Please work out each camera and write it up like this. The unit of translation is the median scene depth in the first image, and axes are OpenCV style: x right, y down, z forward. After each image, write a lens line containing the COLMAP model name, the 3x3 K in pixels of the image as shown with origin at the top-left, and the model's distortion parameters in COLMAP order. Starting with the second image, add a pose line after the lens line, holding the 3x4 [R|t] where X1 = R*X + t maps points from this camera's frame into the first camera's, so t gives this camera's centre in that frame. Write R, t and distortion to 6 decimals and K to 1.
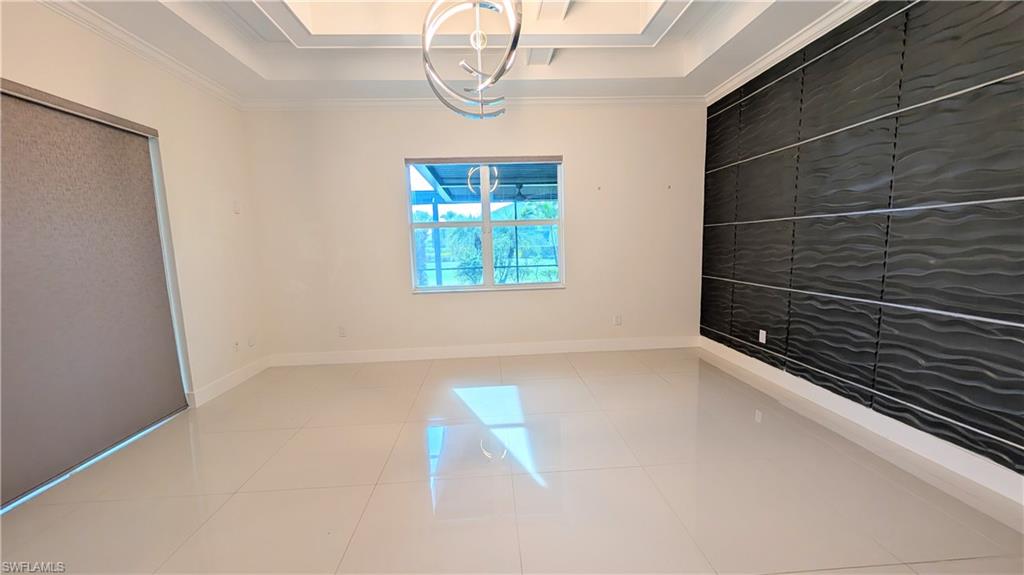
lens RADIAL K [[386.4, 0, 512.2], [0, 386.4, 291.4], [0, 0, 1]] dist [-0.000216, -0.000161]
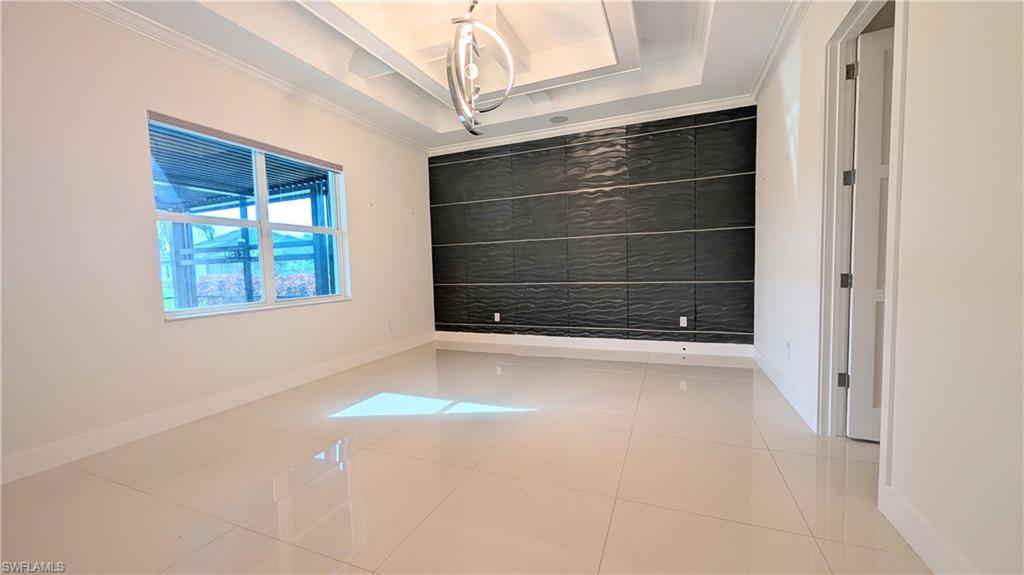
lens RADIAL K [[386.4, 0, 512.2], [0, 386.4, 291.4], [0, 0, 1]] dist [-0.000216, -0.000161]
pose [[0.437609, -0.038757, 0.898330, -0.693934], [0.127797, 0.991609, -0.019473, 0.052105], [-0.890037, 0.123326, 0.438890, 0.253855]]
